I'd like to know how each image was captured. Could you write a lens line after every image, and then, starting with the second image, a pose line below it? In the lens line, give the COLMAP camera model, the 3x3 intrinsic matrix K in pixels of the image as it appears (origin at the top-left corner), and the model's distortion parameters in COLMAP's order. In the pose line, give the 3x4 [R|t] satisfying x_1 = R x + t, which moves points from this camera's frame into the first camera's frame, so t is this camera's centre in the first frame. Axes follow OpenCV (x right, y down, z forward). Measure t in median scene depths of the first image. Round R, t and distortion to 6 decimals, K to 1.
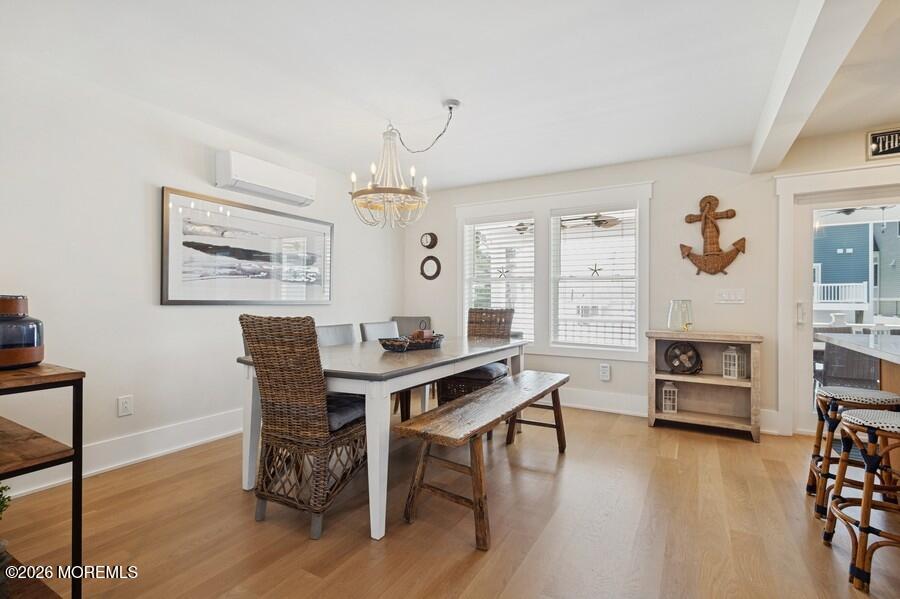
lens RADIAL K [[420.3, 0, 450.0], [0, 420.3, 299.5], [0, 0, 1]] dist [0.011206, -0.001690]
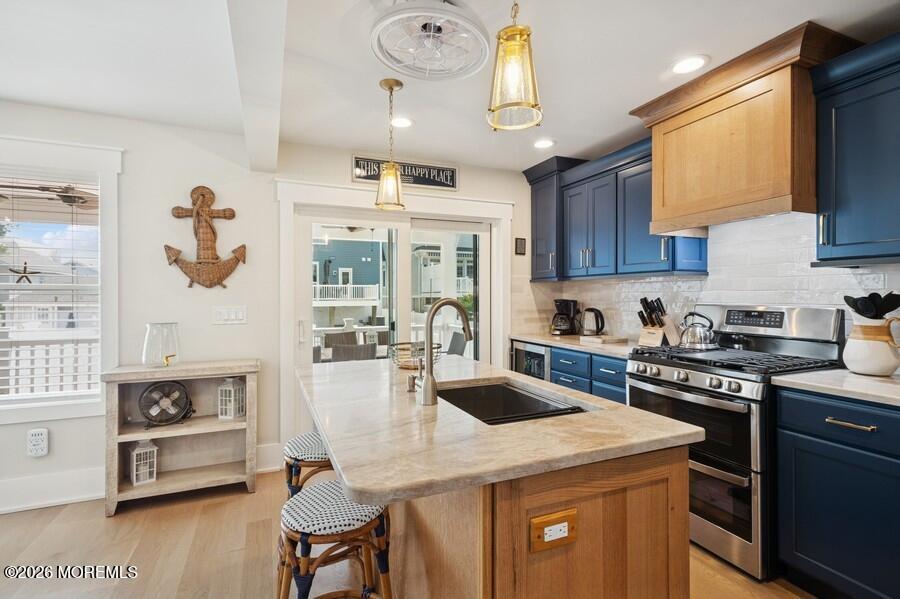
lens RADIAL K [[420.3, 0, 450.0], [0, 420.3, 299.5], [0, 0, 1]] dist [0.011206, -0.001690]
pose [[0.594157, -0.012601, 0.804250, 0.260603], [0.002538, 0.999902, 0.013791, -0.047604], [-0.804345, -0.006153, 0.594131, 0.173761]]
